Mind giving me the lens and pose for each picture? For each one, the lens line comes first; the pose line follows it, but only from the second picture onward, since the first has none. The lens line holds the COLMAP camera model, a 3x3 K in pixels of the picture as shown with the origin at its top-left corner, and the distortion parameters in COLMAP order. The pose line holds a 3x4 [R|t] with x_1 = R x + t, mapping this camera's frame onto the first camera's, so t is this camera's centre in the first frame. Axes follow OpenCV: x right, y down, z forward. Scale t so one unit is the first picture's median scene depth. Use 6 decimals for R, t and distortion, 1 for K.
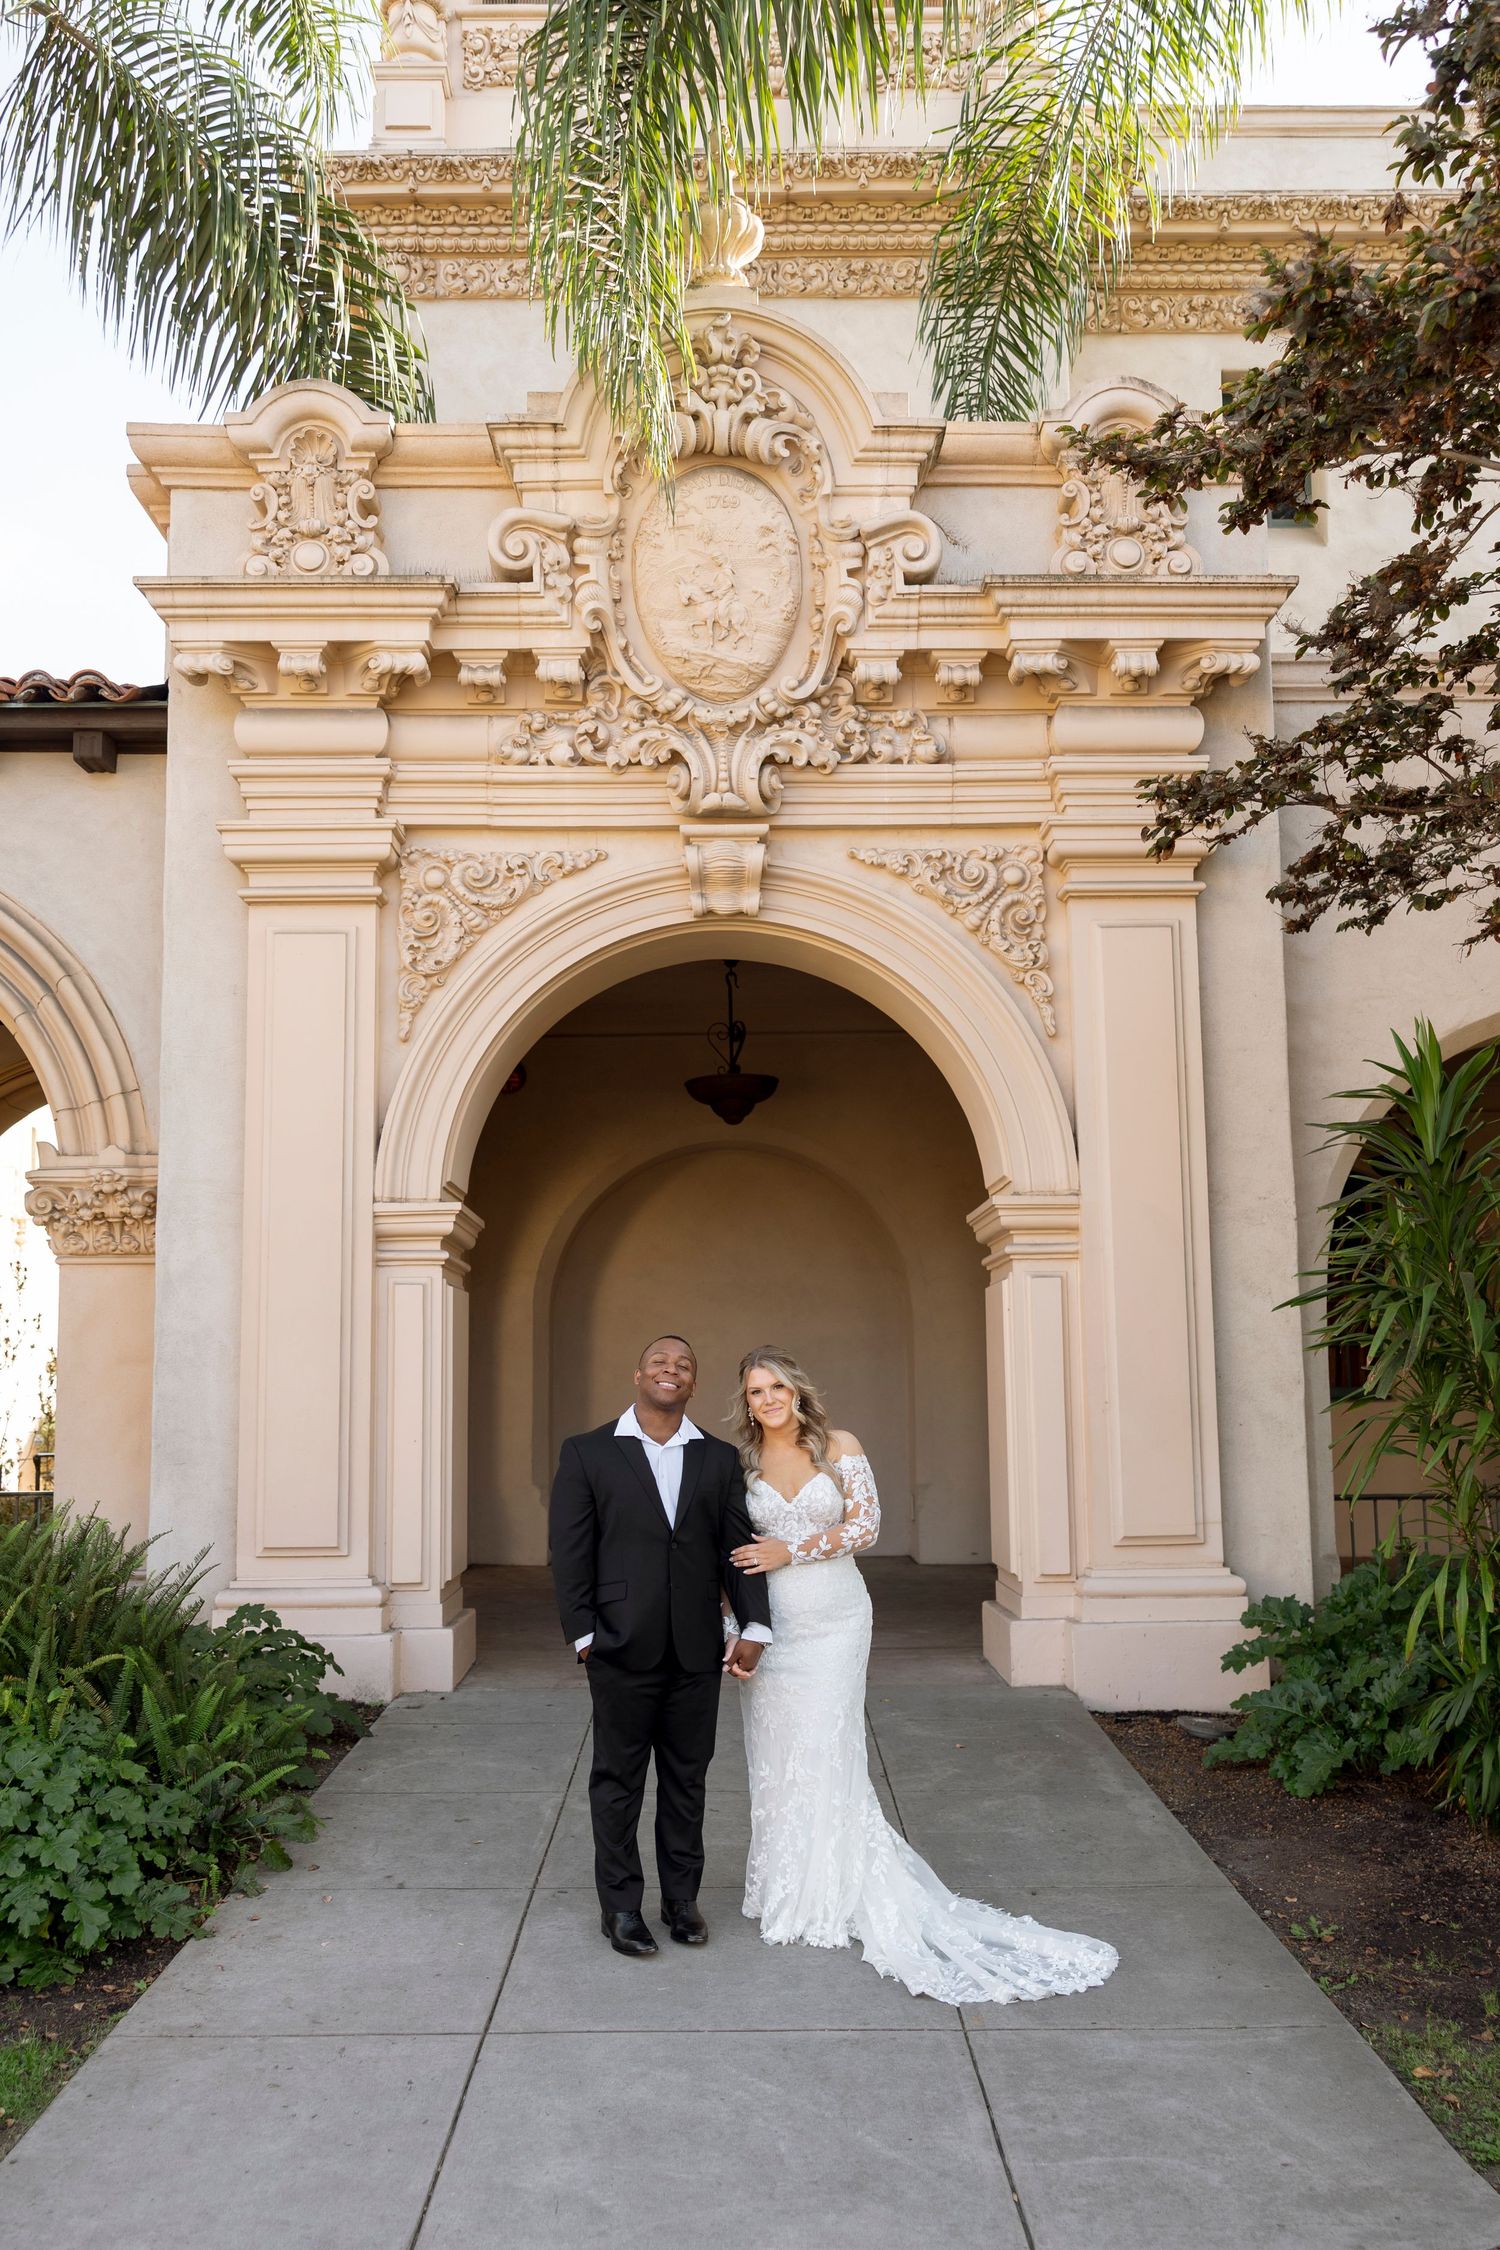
lens RADIAL K [[1832.7, 0, 671.0], [0, 1832.7, 1192.6], [0, 0, 1]] dist [-0.011303, 0.022405]
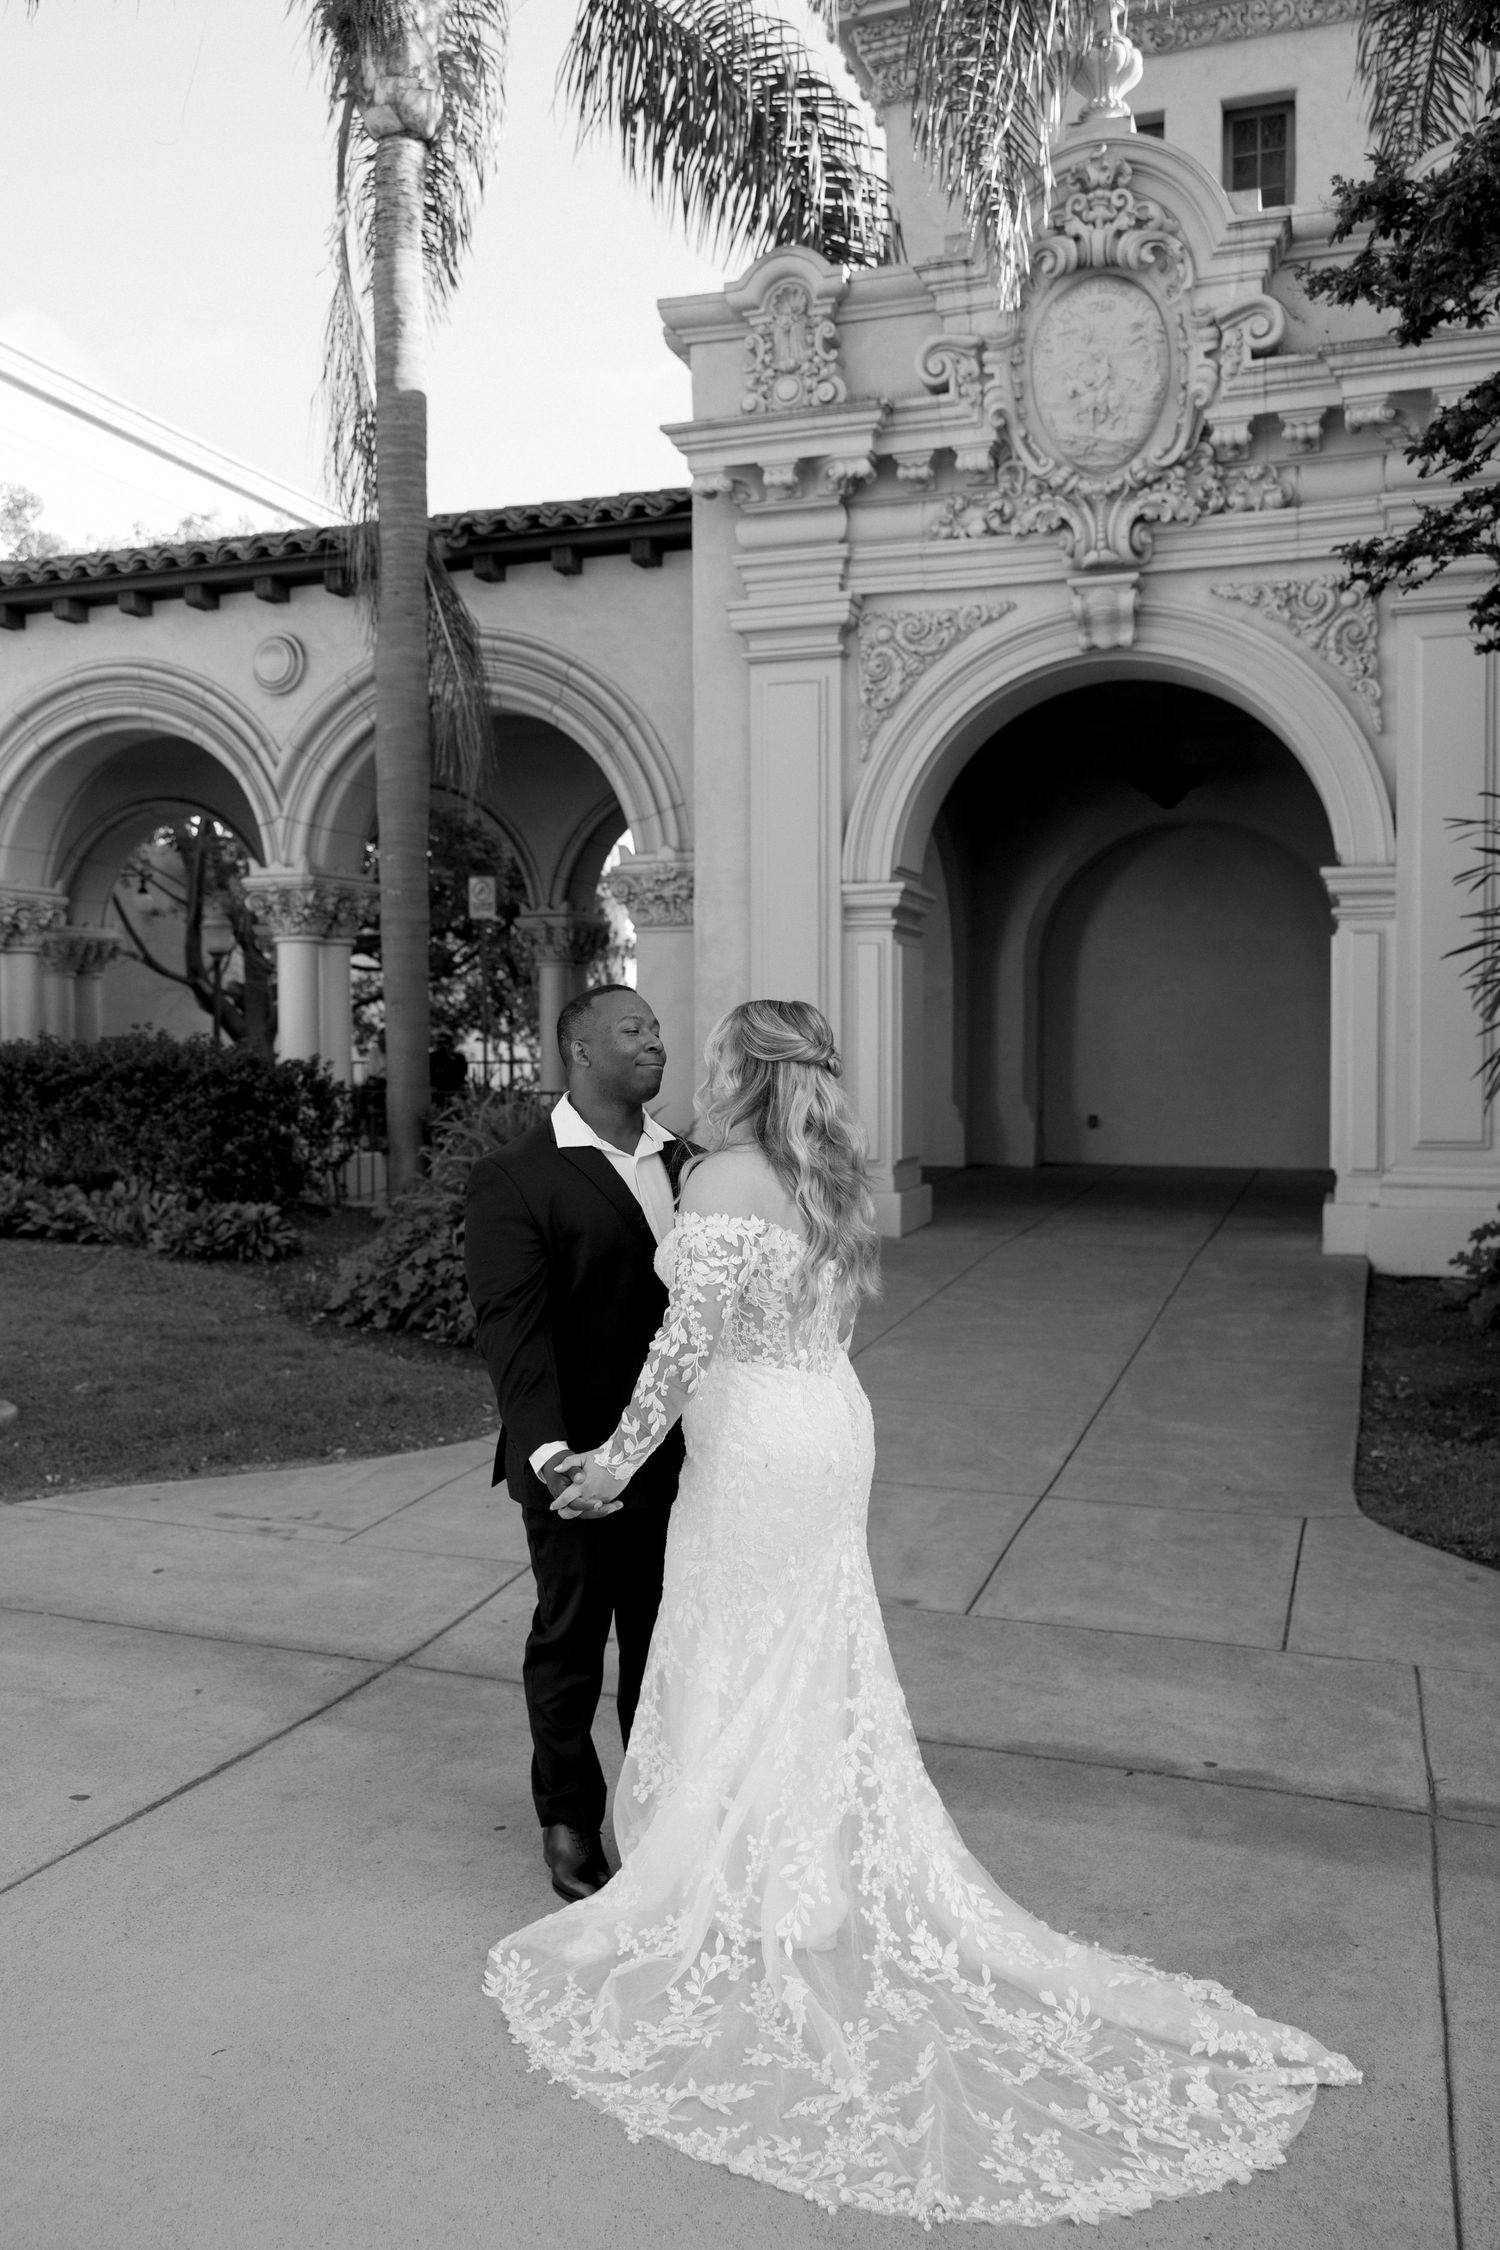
lens RADIAL K [[1806.6, 0, 748.2], [0, 1806.6, 1121.7], [0, 0, 1]] dist [-0.001985, -0.002305]
pose [[0.940349, 0.023628, -0.339390, 0.228912], [0.027805, 0.988910, 0.145888, -0.017222], [0.339073, -0.146622, 0.929264, -0.292072]]
